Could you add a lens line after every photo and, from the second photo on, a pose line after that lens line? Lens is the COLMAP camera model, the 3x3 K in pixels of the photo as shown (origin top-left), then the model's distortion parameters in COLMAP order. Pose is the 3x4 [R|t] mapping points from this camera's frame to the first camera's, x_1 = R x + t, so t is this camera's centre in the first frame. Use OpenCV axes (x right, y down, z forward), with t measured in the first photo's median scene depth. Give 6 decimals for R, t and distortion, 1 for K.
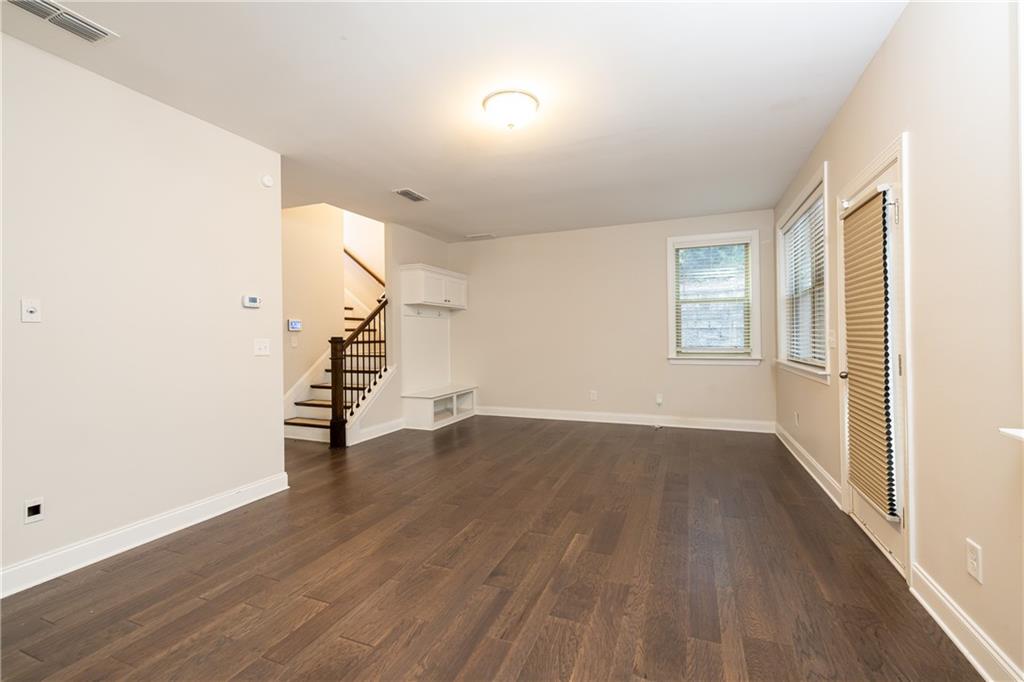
lens RADIAL K [[437.7, 0, 514.3], [0, 437.7, 338.9], [0, 0, 1]] dist [0.008898, -0.000293]
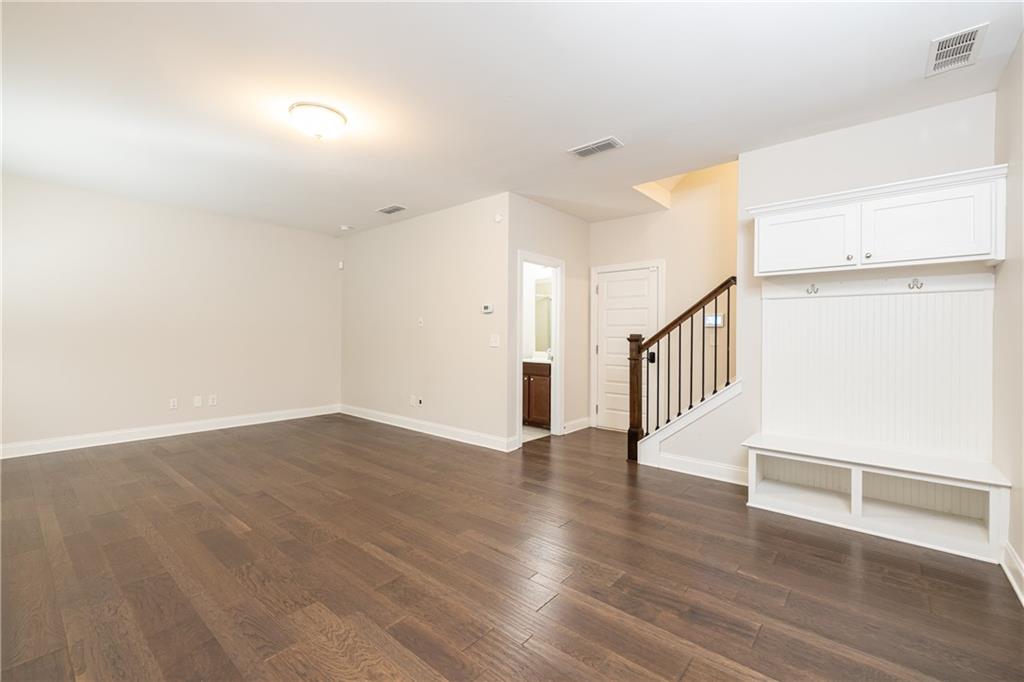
lens RADIAL K [[437.7, 0, 514.3], [0, 437.7, 338.9], [0, 0, 1]] dist [0.008898, -0.000293]
pose [[-0.317706, 0.016238, -0.948050, 0.769512], [-0.008376, 0.999766, 0.019931, -0.017130], [0.948152, 0.014272, -0.317495, 1.609234]]
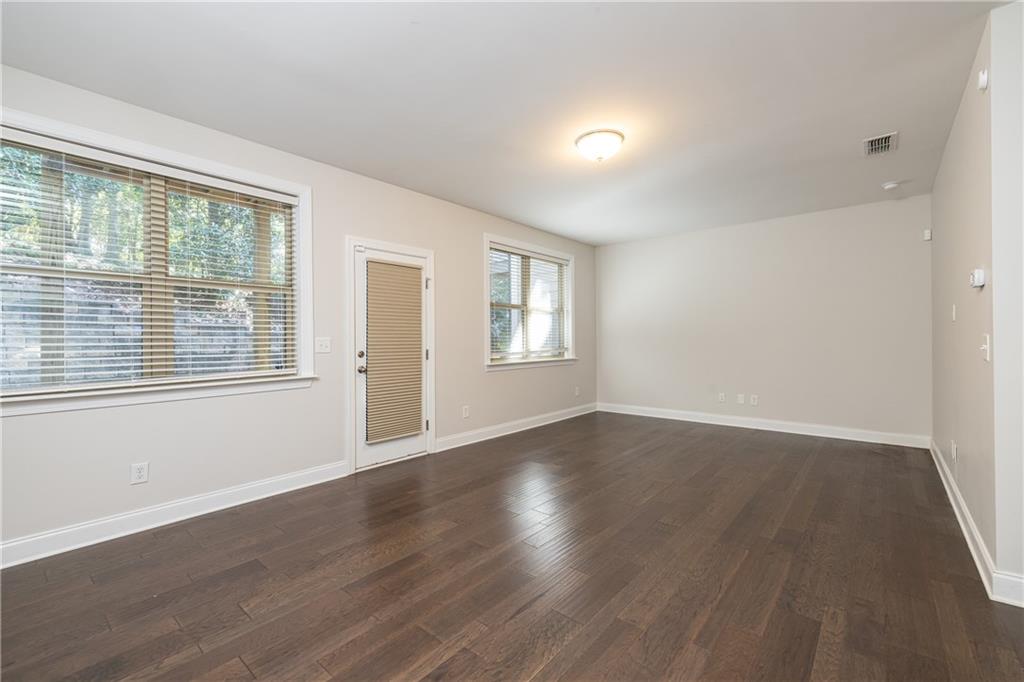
lens RADIAL K [[437.7, 0, 514.3], [0, 437.7, 338.9], [0, 0, 1]] dist [0.008898, -0.000293]
pose [[-0.946983, 0.016712, 0.320848, -0.145080], [0.018850, 0.999816, 0.003558, -0.009399], [-0.320730, 0.009418, -0.947124, 1.967230]]
